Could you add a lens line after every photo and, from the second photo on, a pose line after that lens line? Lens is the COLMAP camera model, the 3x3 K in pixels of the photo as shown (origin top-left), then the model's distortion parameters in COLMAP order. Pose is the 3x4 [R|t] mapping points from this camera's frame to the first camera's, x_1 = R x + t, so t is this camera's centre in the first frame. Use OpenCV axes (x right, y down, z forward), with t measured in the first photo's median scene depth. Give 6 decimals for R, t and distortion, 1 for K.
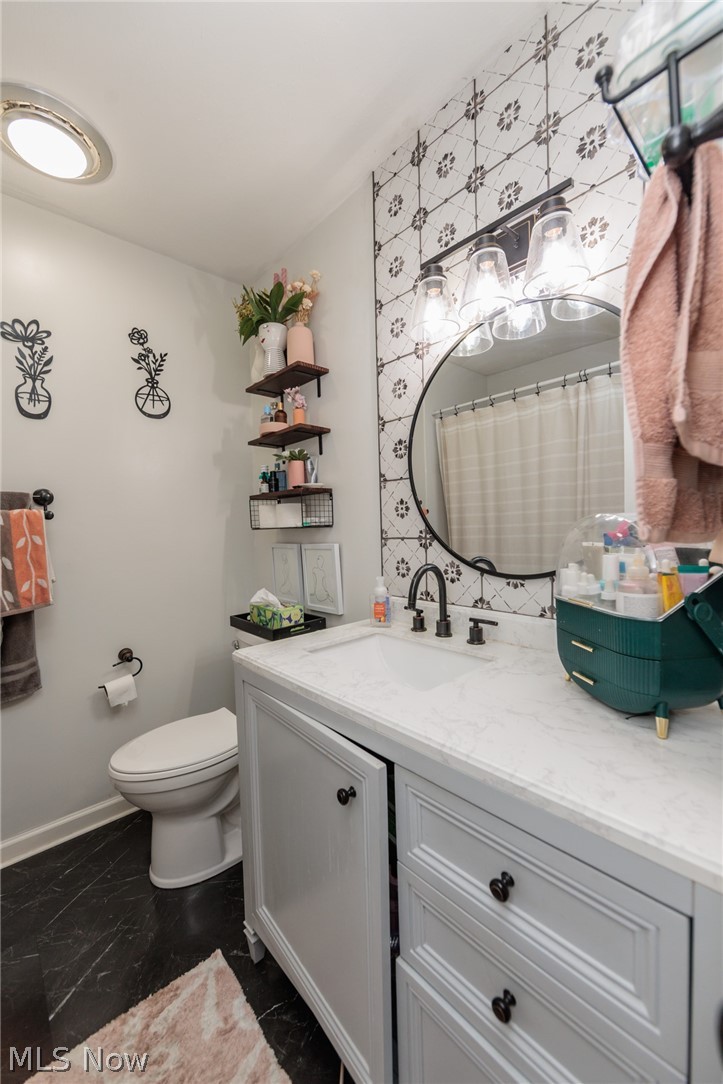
lens RADIAL K [[425.1, 0, 361.2], [0, 425.1, 540.0], [0, 0, 1]] dist [-0.004009, -0.000139]
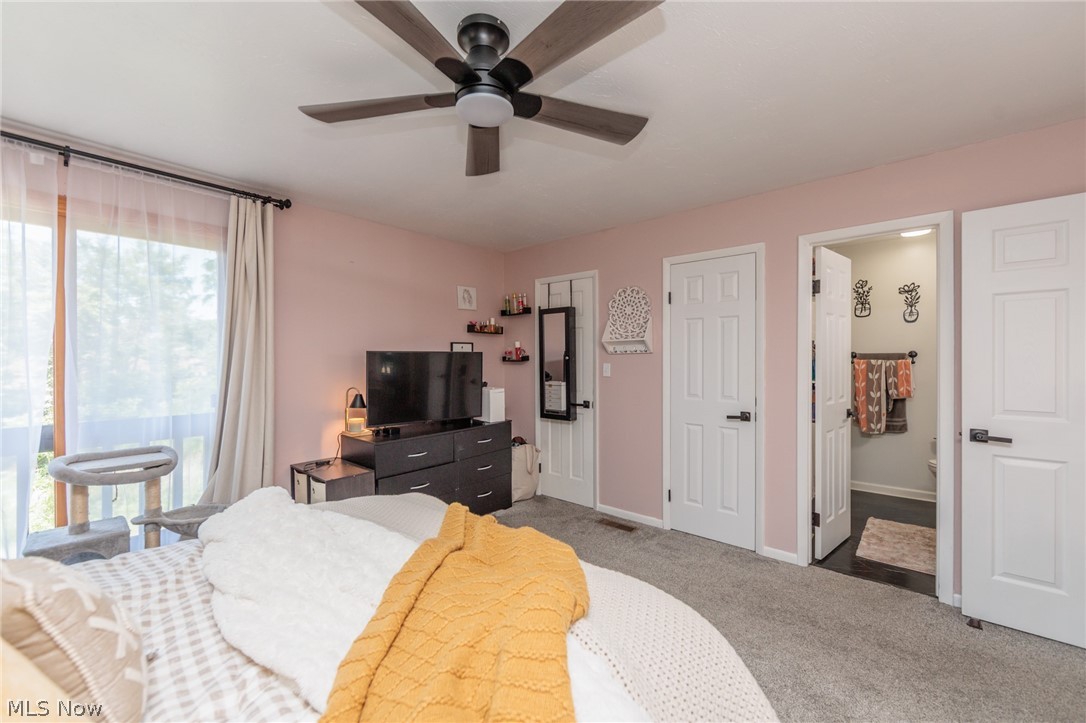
lens RADIAL K [[425.9, 0, 540.0], [0, 425.9, 356.7], [0, 0, 1]] dist [-0.004009, -0.000139]
pose [[0.109701, 0.025427, -0.993639, 1.498852], [-0.034827, 0.999157, 0.021723, -0.066244], [0.993354, 0.032222, 0.110494, -1.457395]]
